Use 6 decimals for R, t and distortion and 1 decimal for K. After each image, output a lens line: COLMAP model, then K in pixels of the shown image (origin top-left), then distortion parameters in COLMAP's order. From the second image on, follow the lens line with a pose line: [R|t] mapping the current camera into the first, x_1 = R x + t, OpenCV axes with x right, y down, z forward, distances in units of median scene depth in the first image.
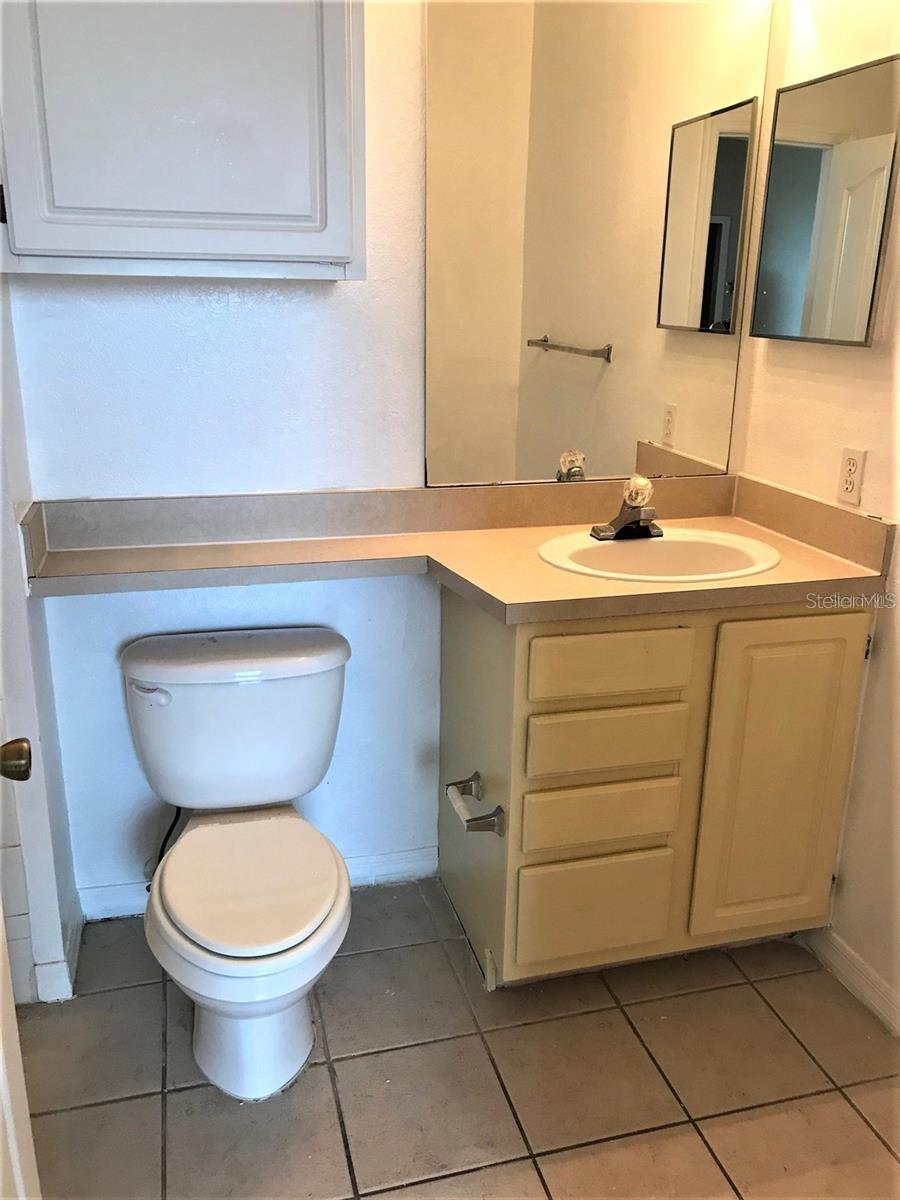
lens RADIAL K [[988.0, 0, 457.8], [0, 988.0, 597.8], [0, 0, 1]] dist [0.030844, -0.038097]
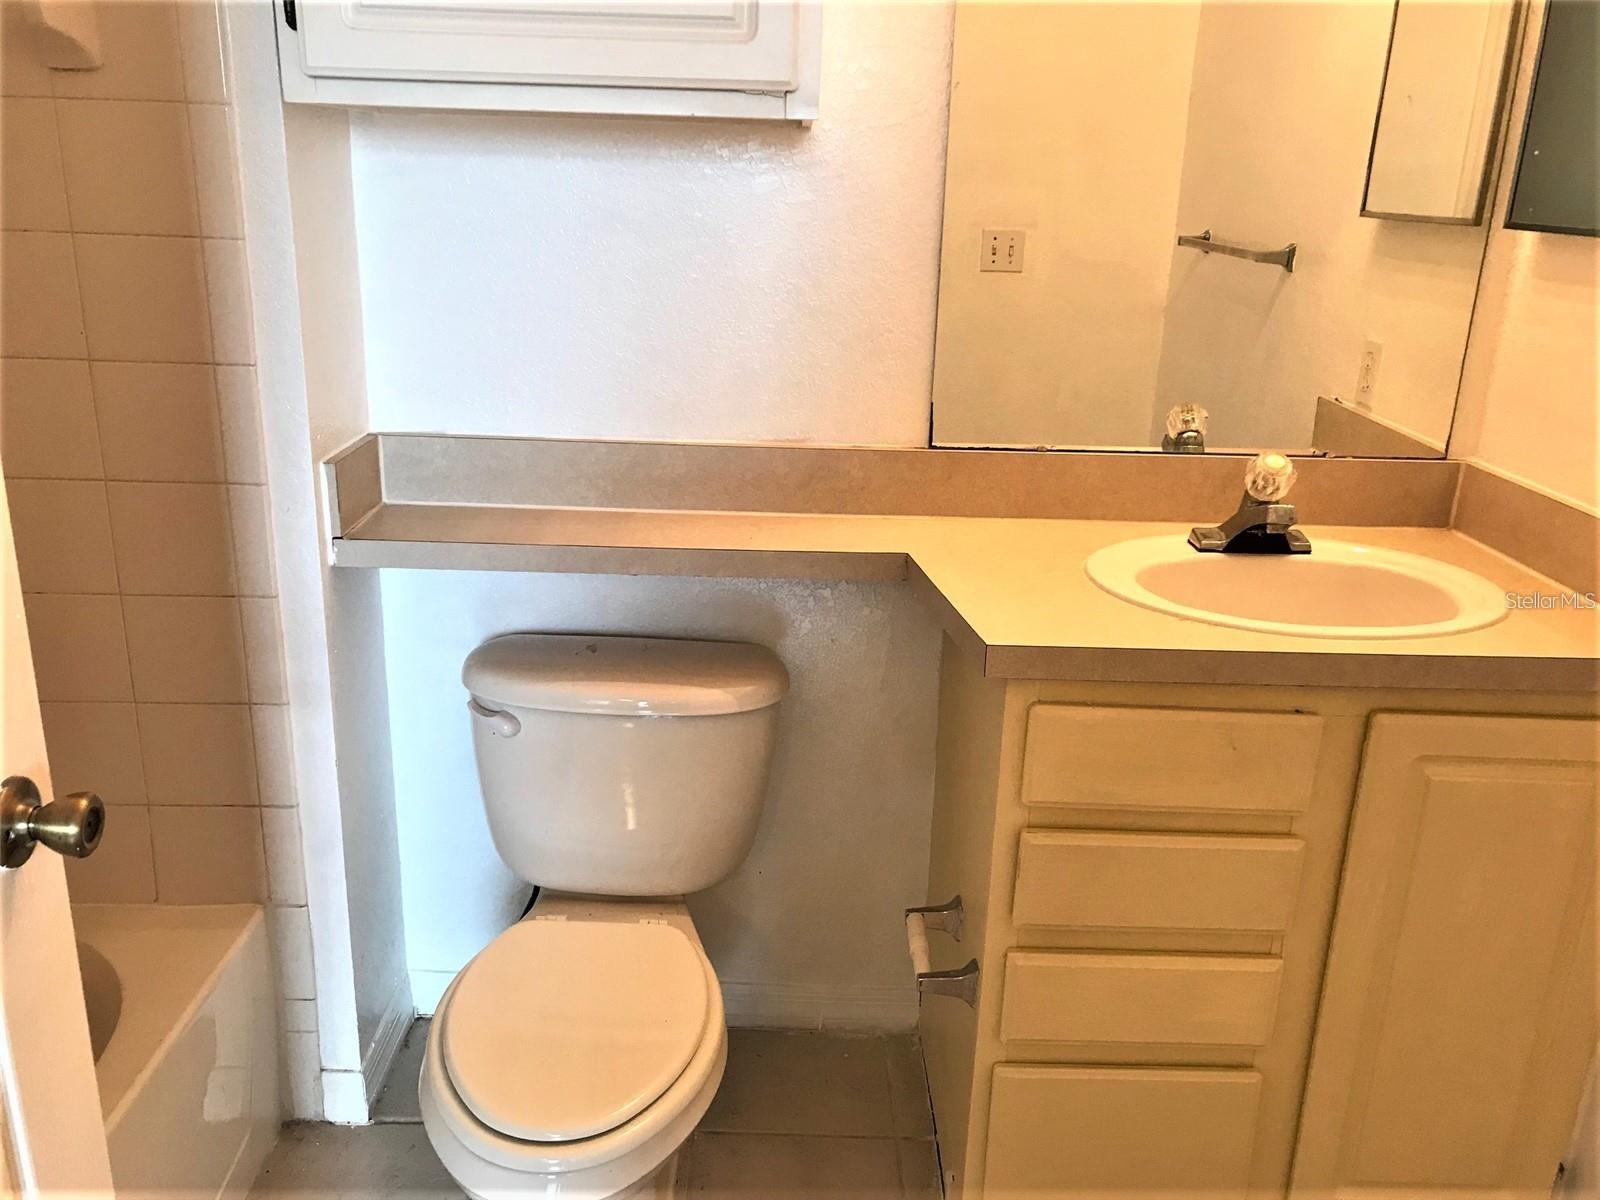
lens RADIAL K [[1317.4, 0, 786.6], [0, 1317.4, 591.6], [0, 0, 1]] dist [0.030844, -0.038097]
pose [[0.964334, 0.091757, -0.248274, 0.108173], [-0.091050, 0.995743, 0.014353, -0.022758], [0.248534, 0.008764, 0.968584, 0.144167]]
